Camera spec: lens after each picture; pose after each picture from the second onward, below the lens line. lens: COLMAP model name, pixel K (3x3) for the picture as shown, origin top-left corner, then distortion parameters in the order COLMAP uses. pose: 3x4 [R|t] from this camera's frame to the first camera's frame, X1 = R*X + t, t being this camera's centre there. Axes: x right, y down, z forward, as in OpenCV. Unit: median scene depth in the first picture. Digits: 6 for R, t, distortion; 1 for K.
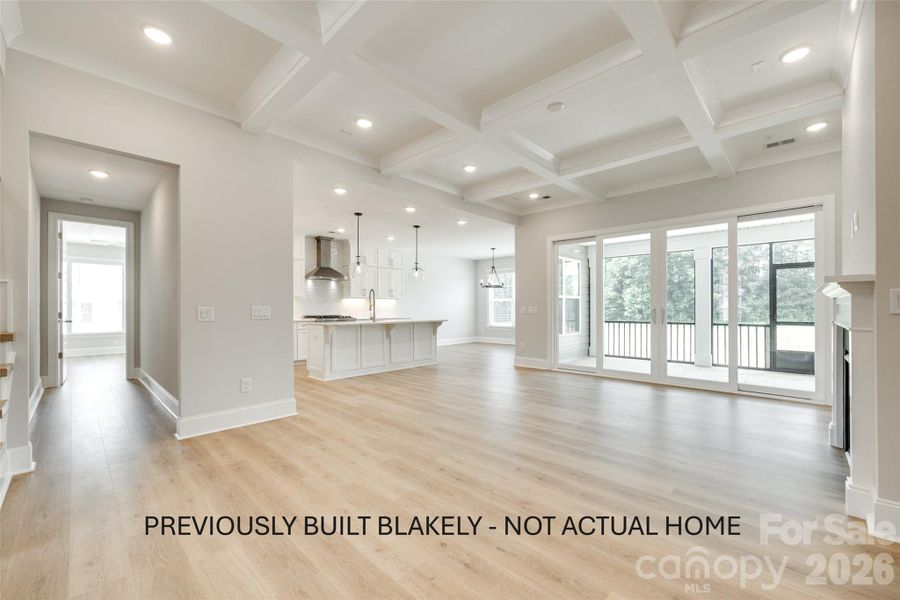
lens RADIAL K [[362.1, 0, 453.4], [0, 362.1, 305.3], [0, 0, 1]] dist [-0.000774, 0.000044]
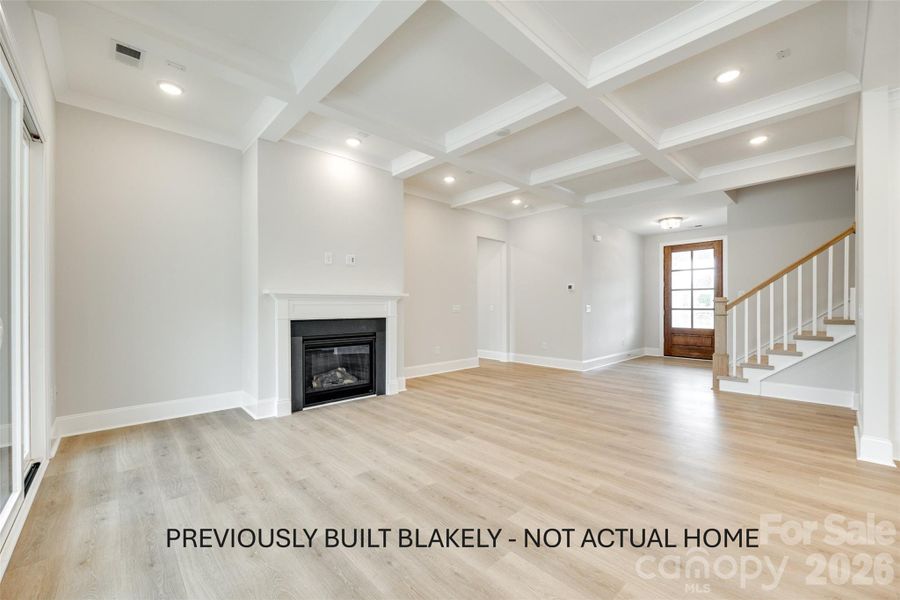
lens RADIAL K [[362.1, 0, 453.4], [0, 362.1, 305.3], [0, 0, 1]] dist [-0.000774, 0.000044]
pose [[-0.998023, 0.006438, 0.062513, 0.177813], [0.005907, 0.999945, -0.008674, 0.006456], [-0.062566, -0.008287, -0.998006, 1.051514]]
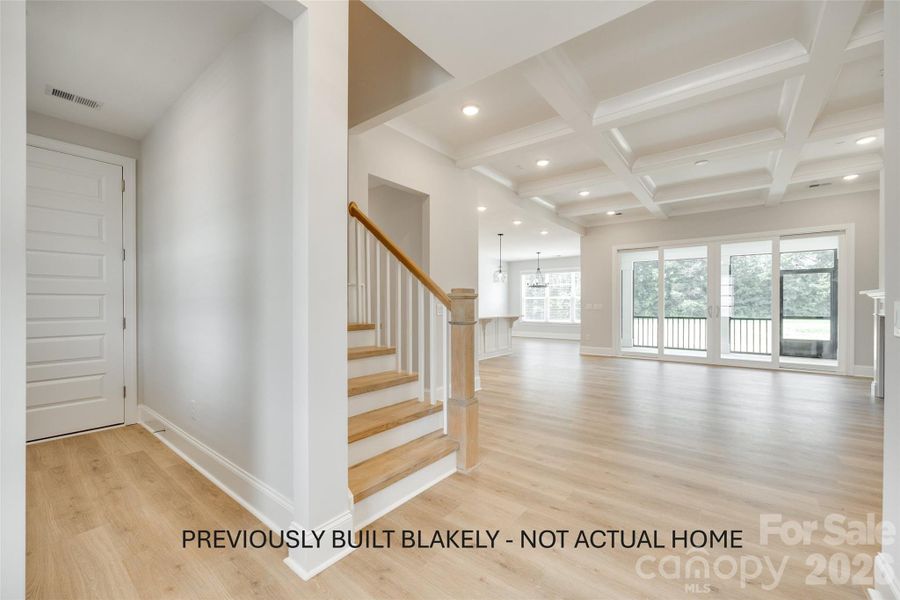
lens RADIAL K [[362.1, 0, 453.4], [0, 362.1, 305.3], [0, 0, 1]] dist [-0.000774, 0.000044]
pose [[0.995517, 0.000819, 0.094578, -0.393833], [-0.001551, 0.999969, 0.007662, -0.000380], [-0.094569, -0.007774, 0.995488, -0.153369]]
